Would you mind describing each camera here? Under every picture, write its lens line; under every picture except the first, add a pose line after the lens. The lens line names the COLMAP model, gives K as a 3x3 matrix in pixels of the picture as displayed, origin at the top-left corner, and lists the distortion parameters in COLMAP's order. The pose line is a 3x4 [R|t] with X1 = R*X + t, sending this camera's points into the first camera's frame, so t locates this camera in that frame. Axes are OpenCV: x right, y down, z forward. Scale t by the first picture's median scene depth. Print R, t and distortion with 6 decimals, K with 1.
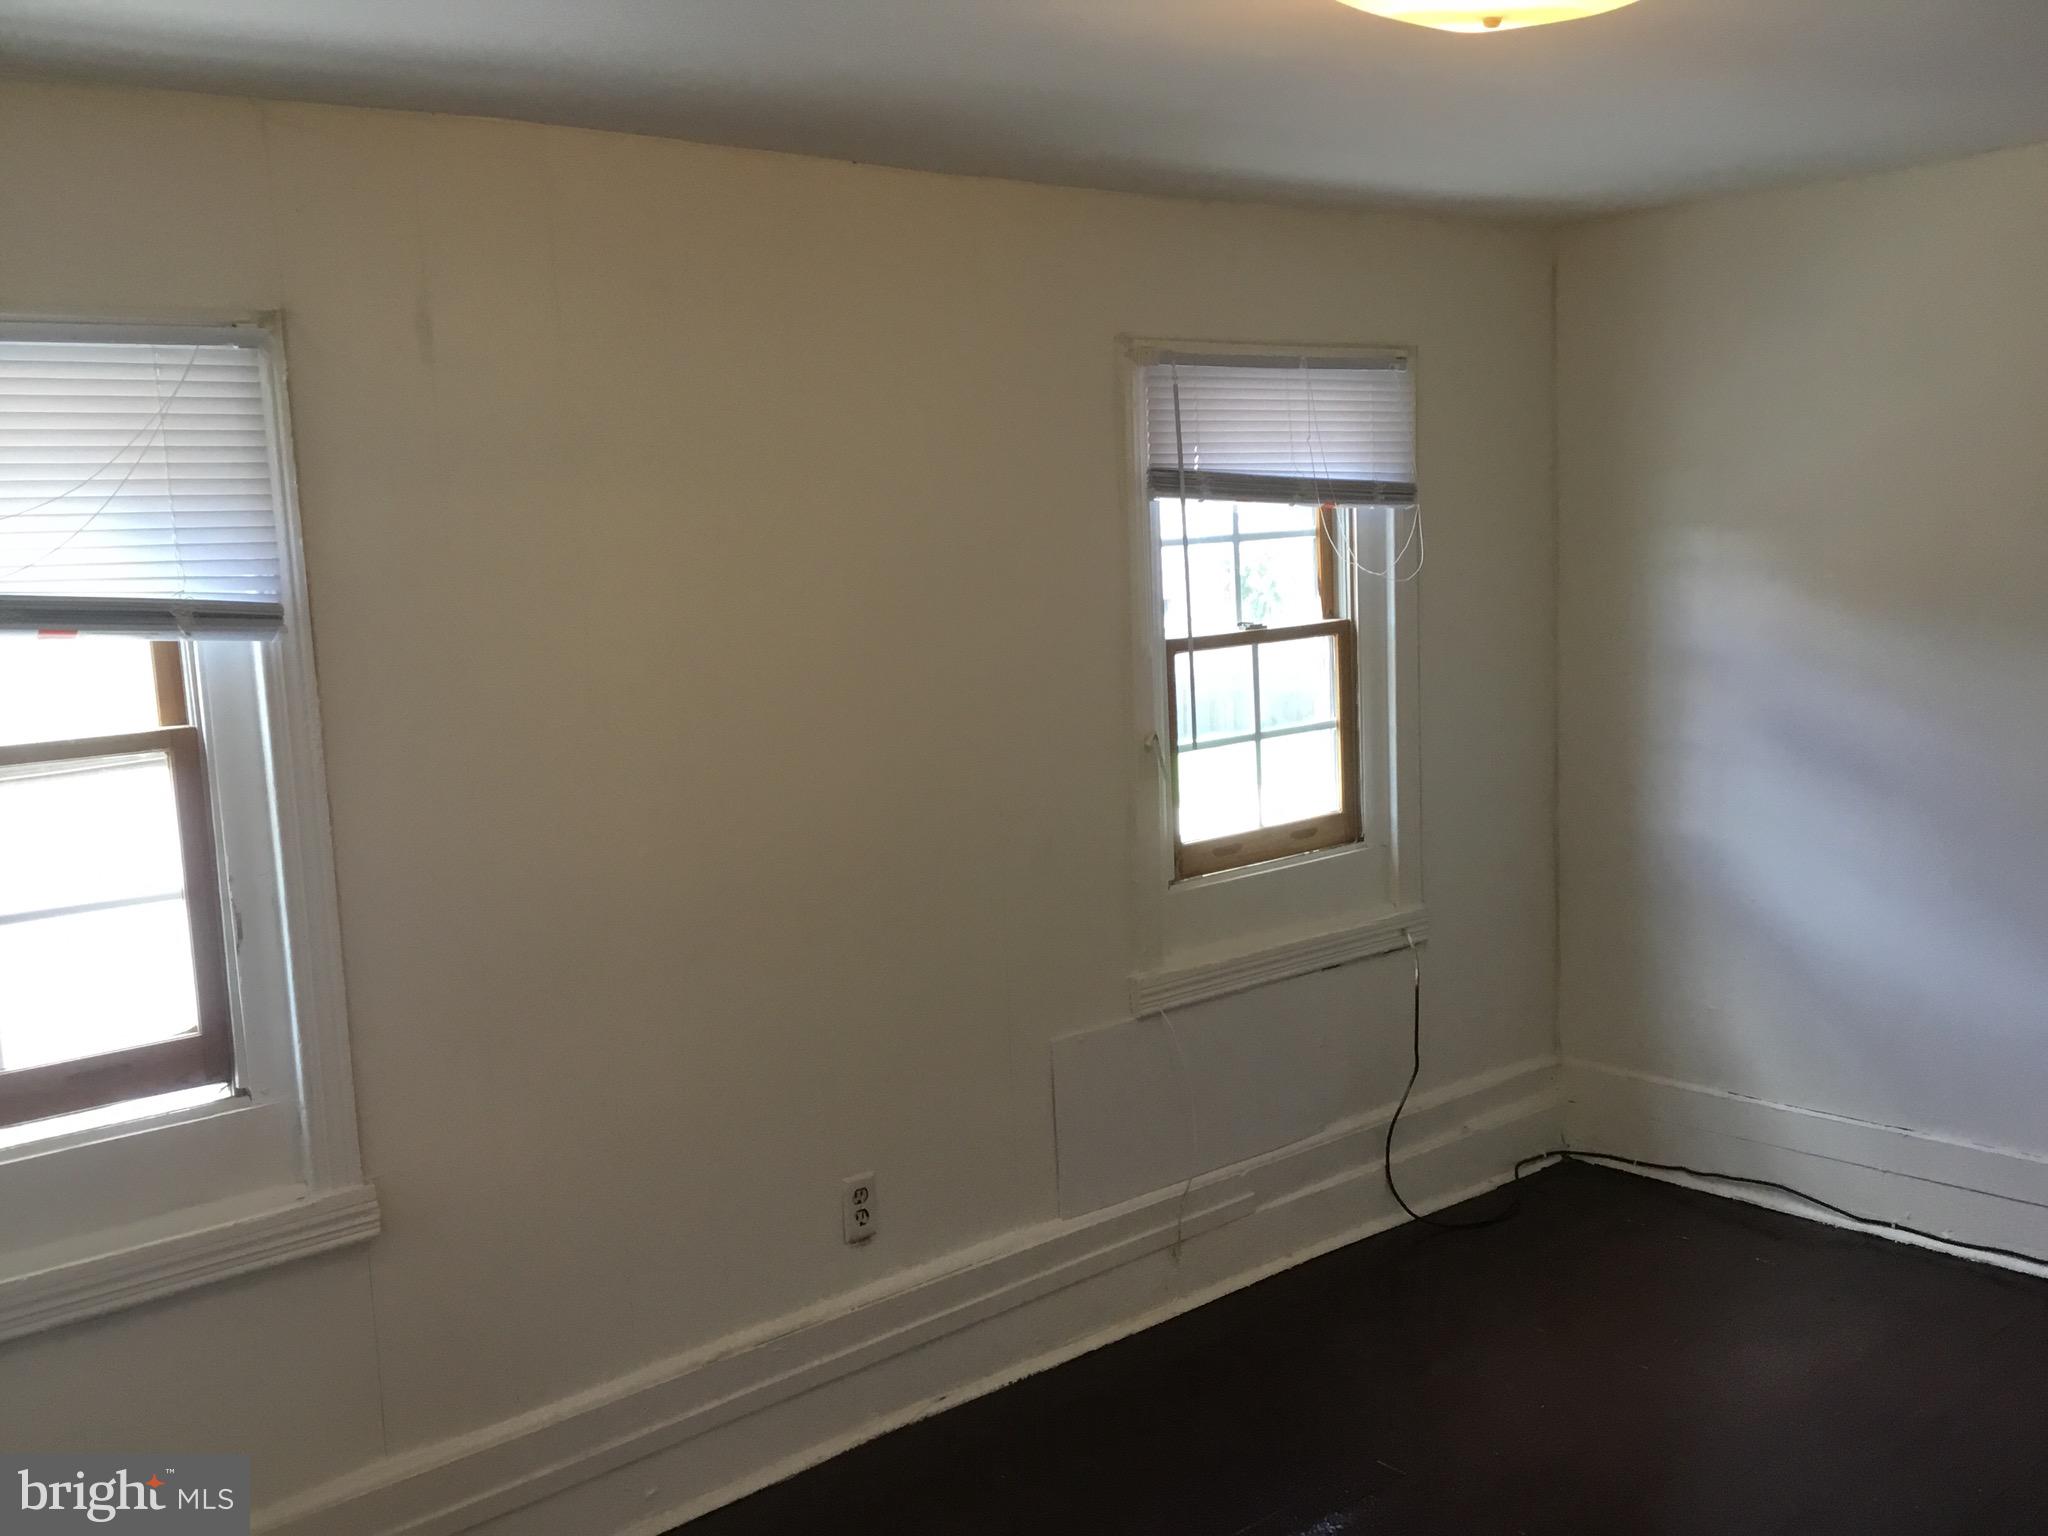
lens RADIAL K [[1876.8, 0, 1024.0], [0, 1876.8, 768.0], [0, 0, 1]] dist [0.172277, -0.338677]
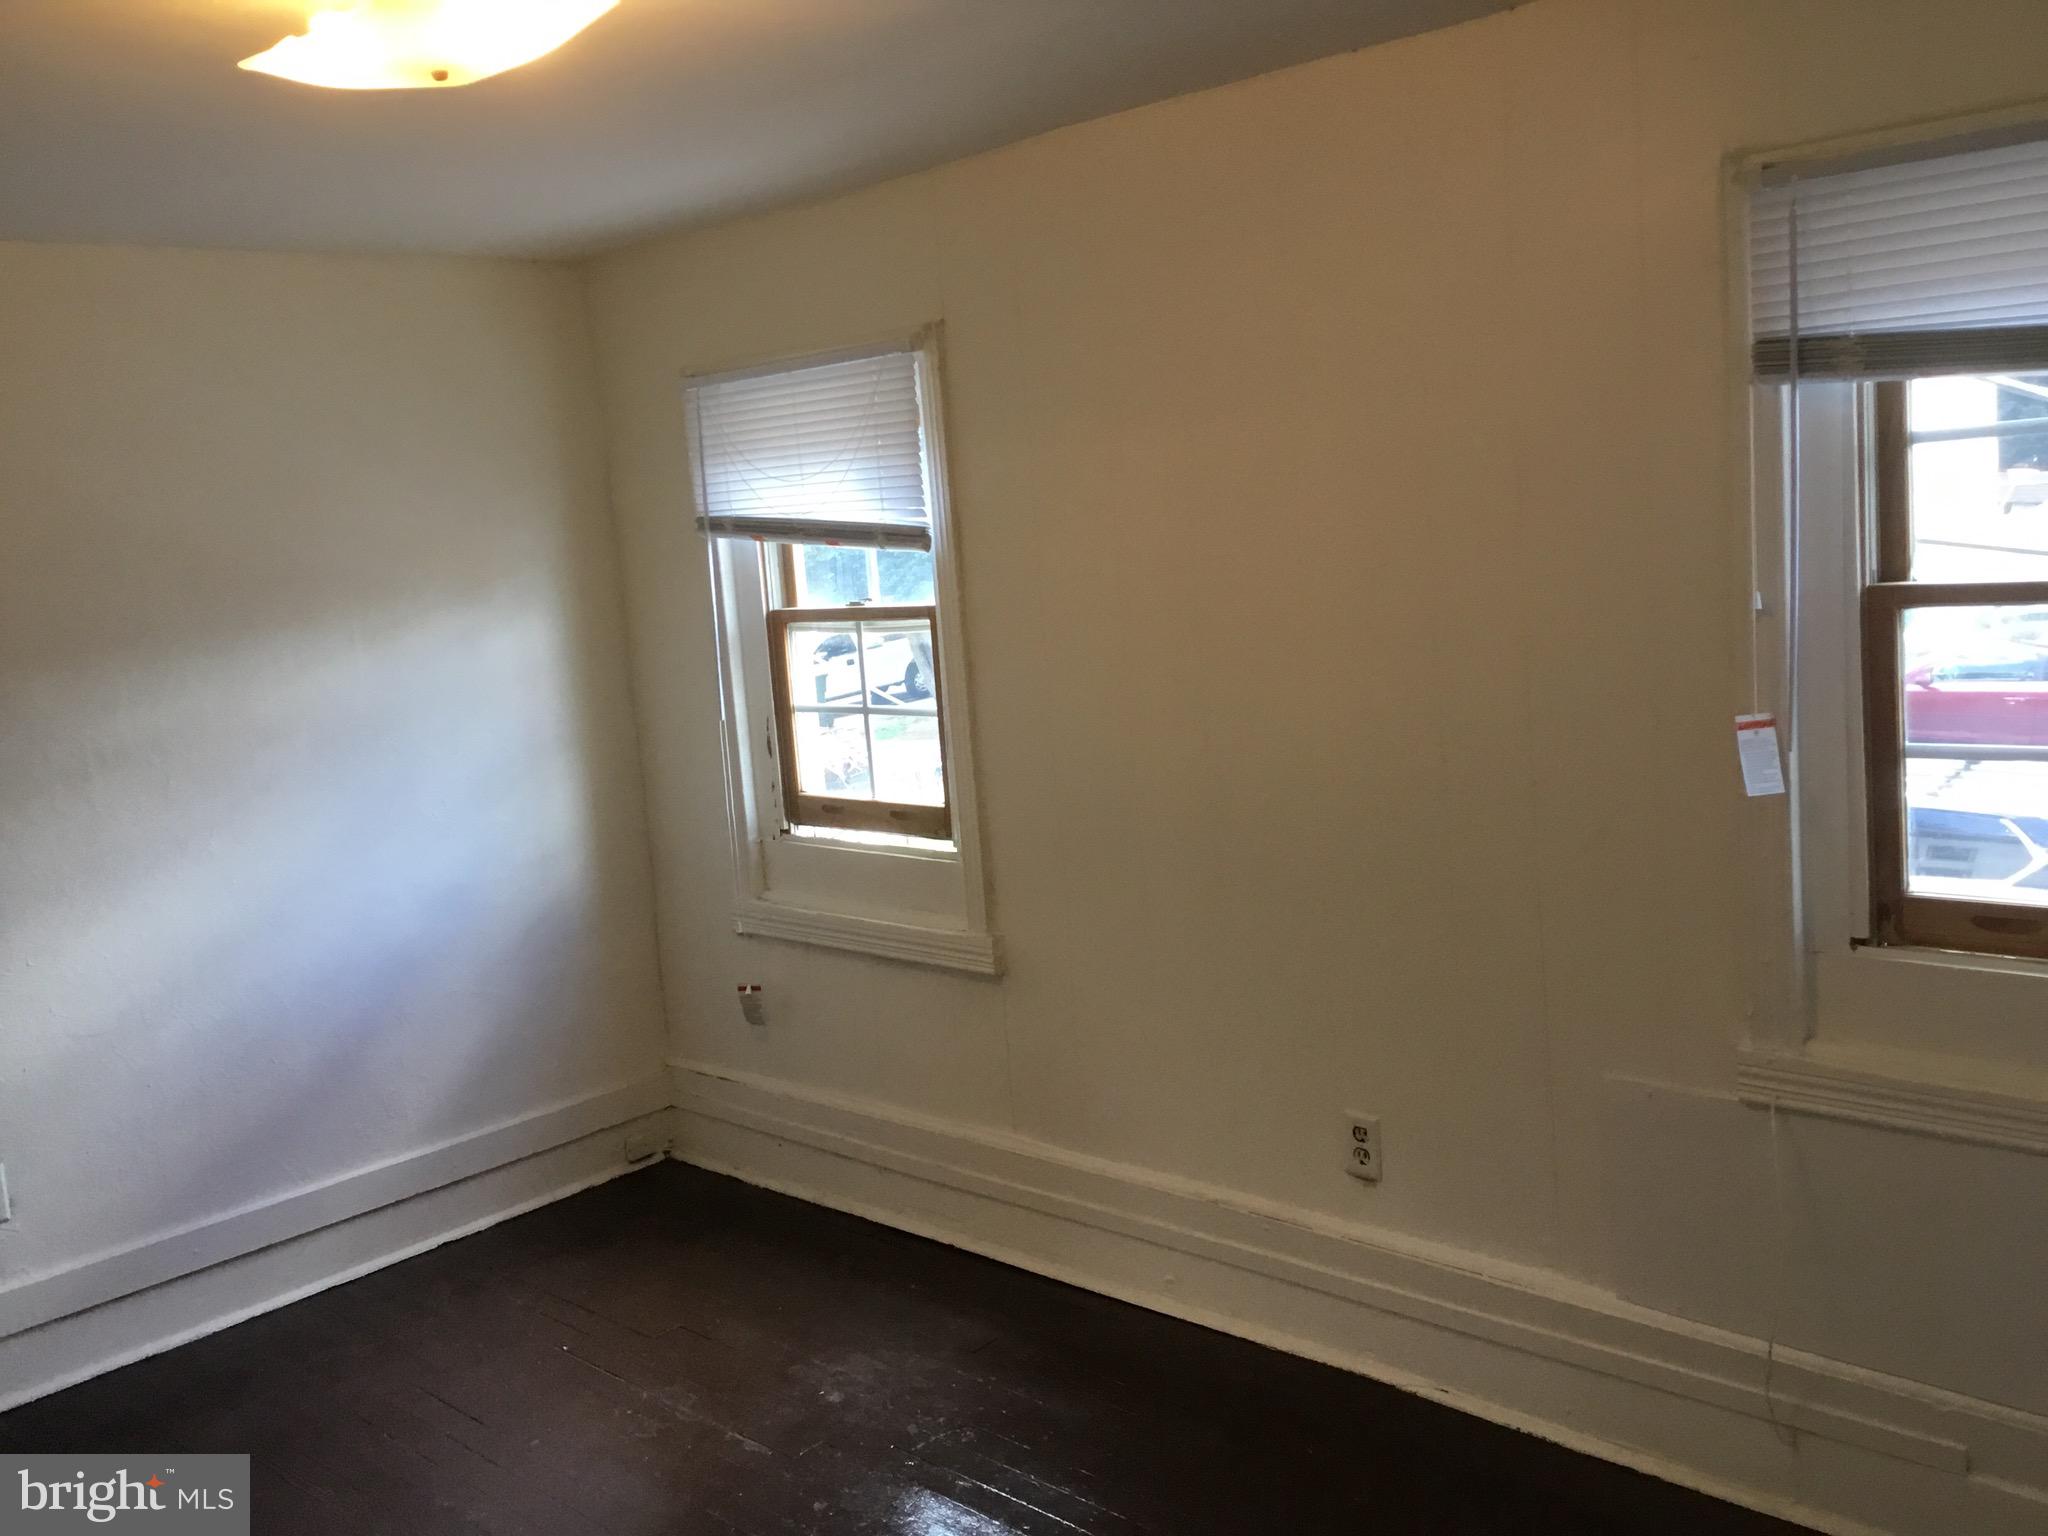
lens RADIAL K [[2113.8, 0, 1024.0], [0, 2113.8, 768.0], [0, 0, 1]] dist [0.126791, -0.239551]
pose [[0.035805, 0.179221, -0.983157, 0.951843], [-0.032490, 0.983477, 0.178096, -0.149713], [0.998831, 0.025566, 0.041036, 0.775397]]
